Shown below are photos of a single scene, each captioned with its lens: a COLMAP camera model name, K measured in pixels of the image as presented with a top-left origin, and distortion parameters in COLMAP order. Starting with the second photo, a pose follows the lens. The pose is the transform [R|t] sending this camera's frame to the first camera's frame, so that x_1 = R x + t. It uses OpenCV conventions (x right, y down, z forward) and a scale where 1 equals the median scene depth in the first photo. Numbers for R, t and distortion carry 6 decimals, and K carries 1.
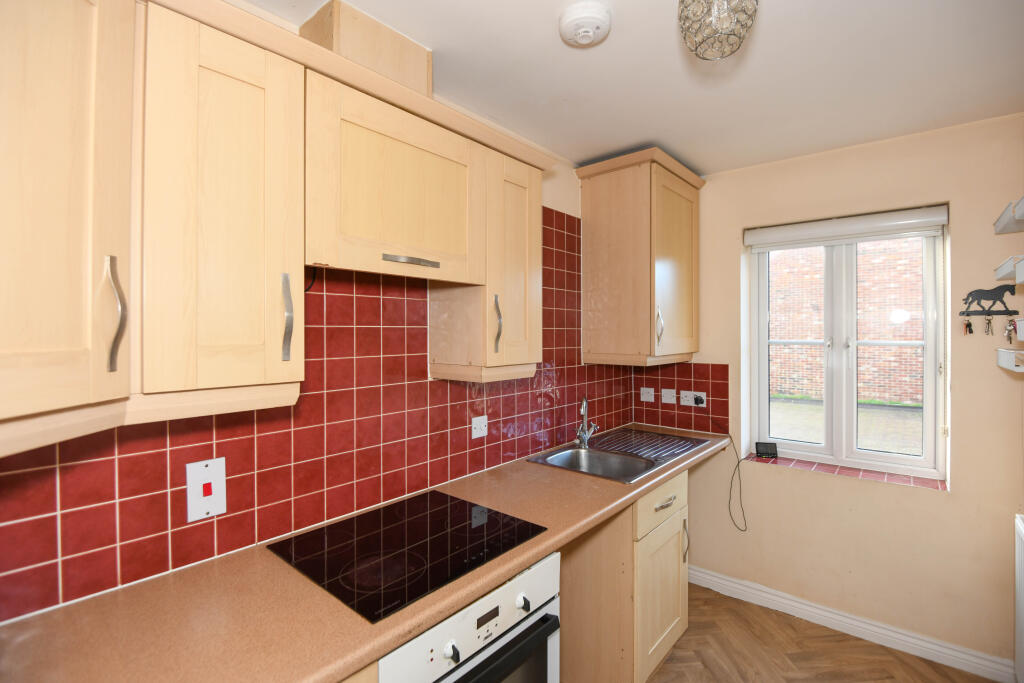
lens RADIAL K [[475.8, 0, 516.7], [0, 475.8, 335.9], [0, 0, 1]] dist [0.002741, -0.020221]
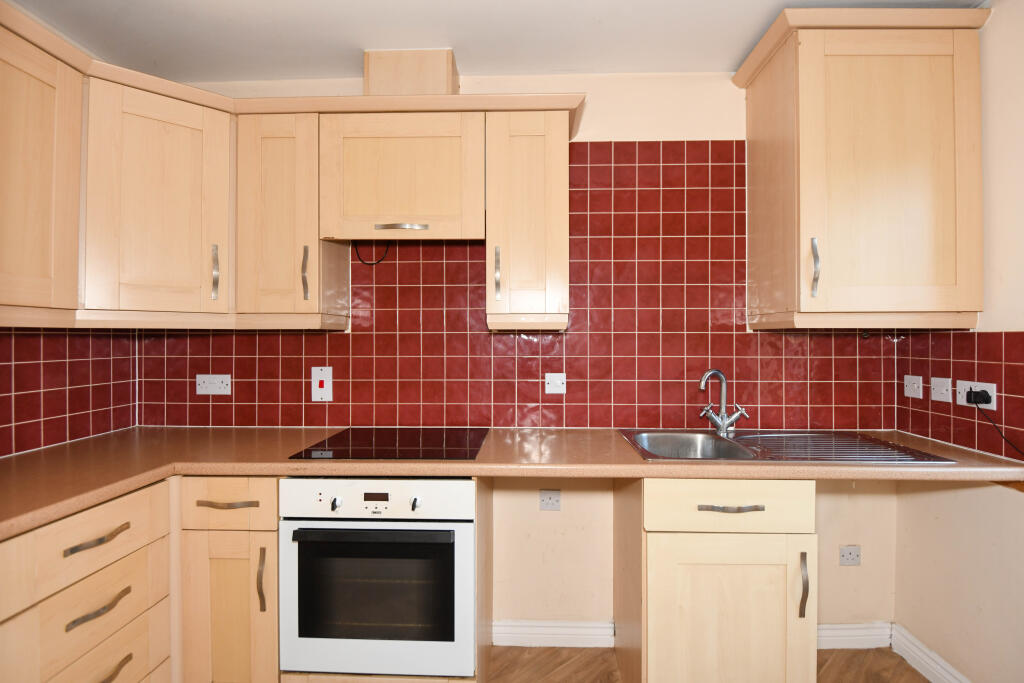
lens RADIAL K [[504.6, 0, 512.0], [0, 504.6, 341.5], [0, 0, 1]] dist [-0.002197, -0.000641]
pose [[0.617781, 0.006385, -0.786325, 0.695878], [-0.008807, 0.999960, 0.001201, 0.100640], [0.786301, 0.006183, 0.617812, 0.260544]]
